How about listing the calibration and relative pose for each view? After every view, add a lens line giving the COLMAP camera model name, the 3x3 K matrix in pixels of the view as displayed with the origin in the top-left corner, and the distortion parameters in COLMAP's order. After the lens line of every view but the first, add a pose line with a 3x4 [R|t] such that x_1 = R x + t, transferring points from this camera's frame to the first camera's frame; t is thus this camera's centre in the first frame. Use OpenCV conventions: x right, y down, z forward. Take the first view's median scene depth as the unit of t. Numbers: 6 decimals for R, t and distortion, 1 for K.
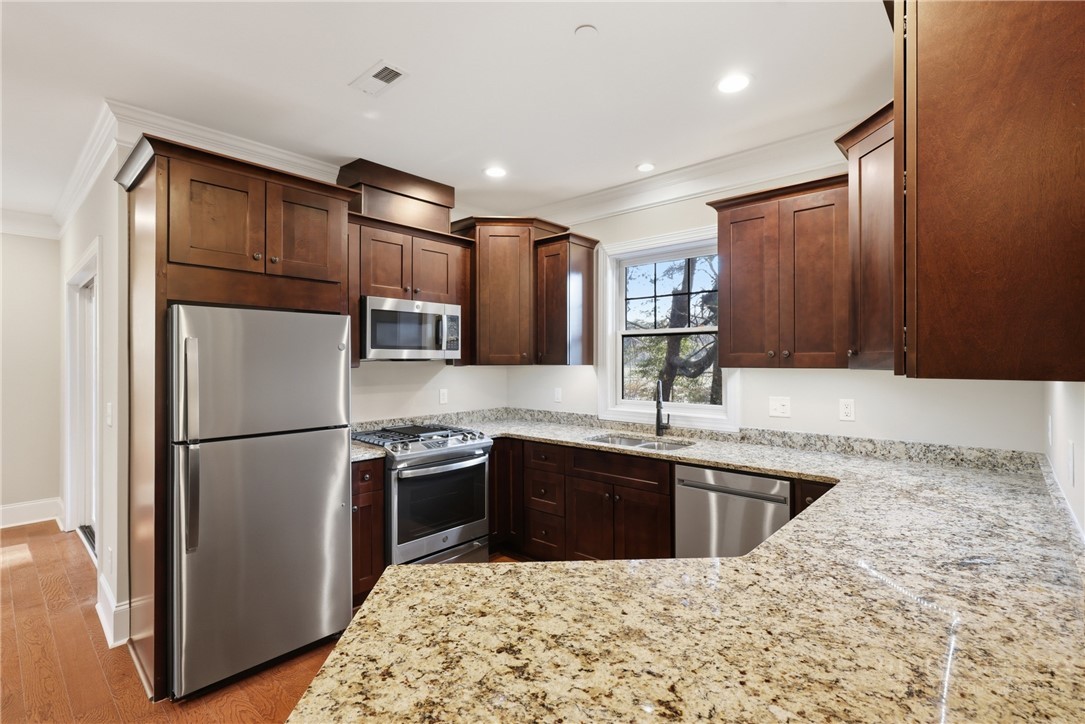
lens RADIAL K [[494.8, 0, 545.3], [0, 494.8, 364.3], [0, 0, 1]] dist [0.000854, 0.000579]
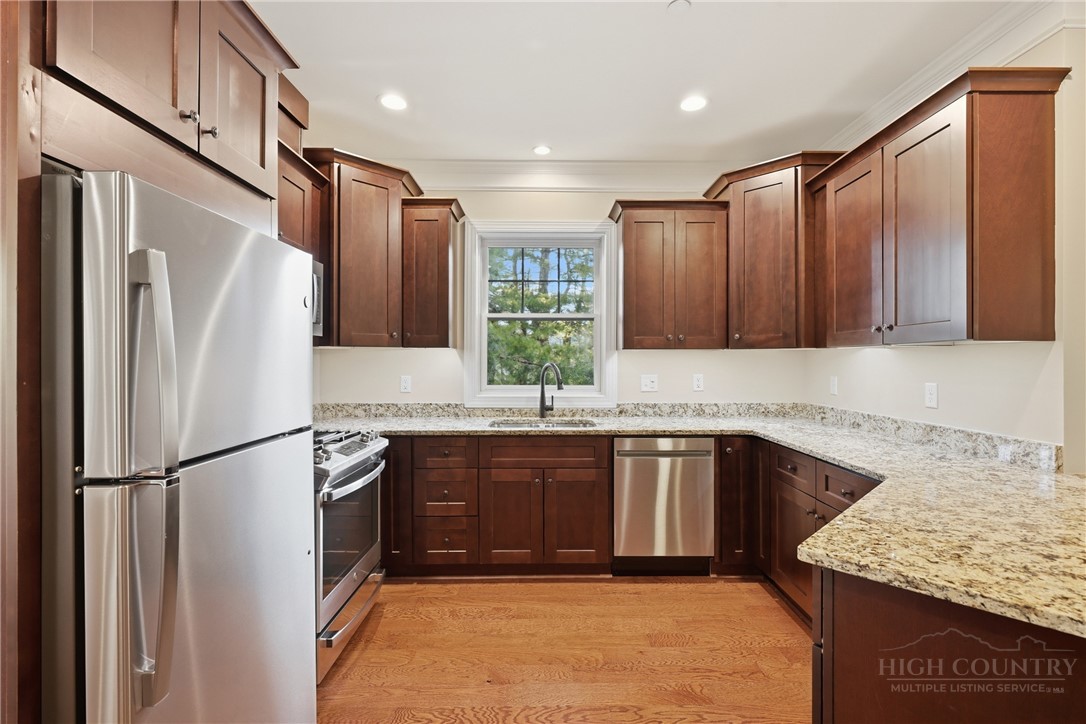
lens RADIAL K [[495.3, 0, 545.8], [0, 495.3, 364.3], [0, 0, 1]] dist [0.000854, 0.000579]
pose [[0.742916, -0.003668, 0.669374, -0.451676], [0.002597, 0.999993, 0.002597, 0.031992], [-0.669379, -0.000191, 0.742921, 0.243212]]
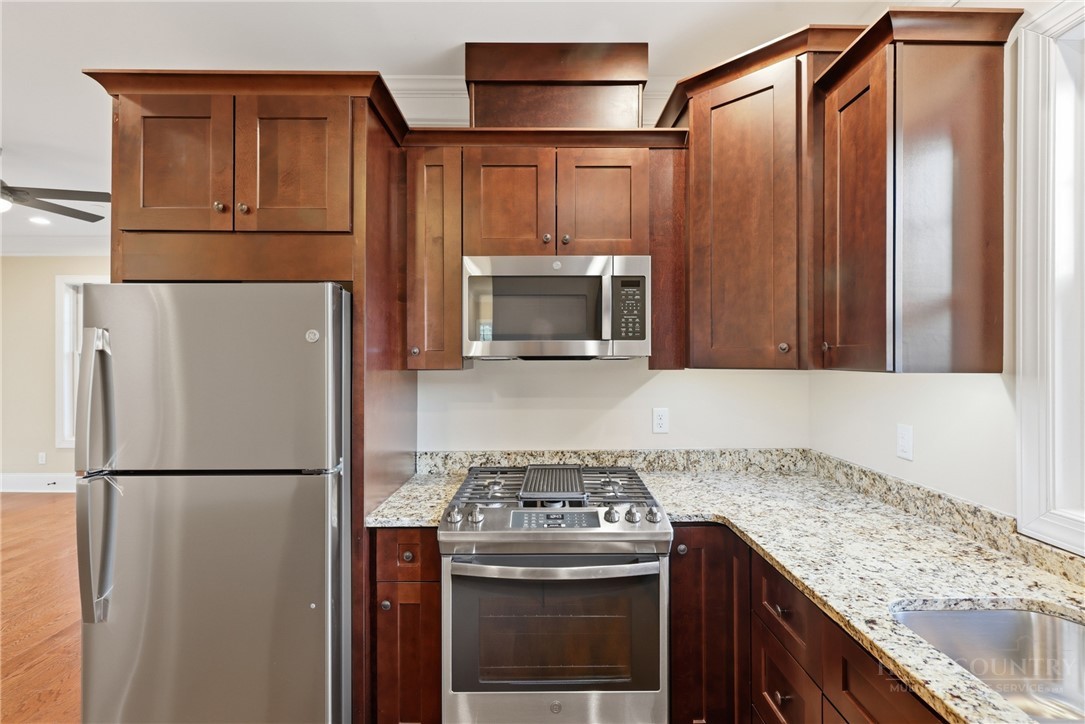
lens RADIAL K [[498.7, 0, 549.1], [0, 498.7, 356.9], [0, 0, 1]] dist [0.000941, 0.000086]
pose [[0.684818, 0.003142, -0.728707, 0.156198], [-0.004087, 0.999992, 0.000472, -0.010809], [0.728703, 0.002655, 0.684825, 0.597780]]
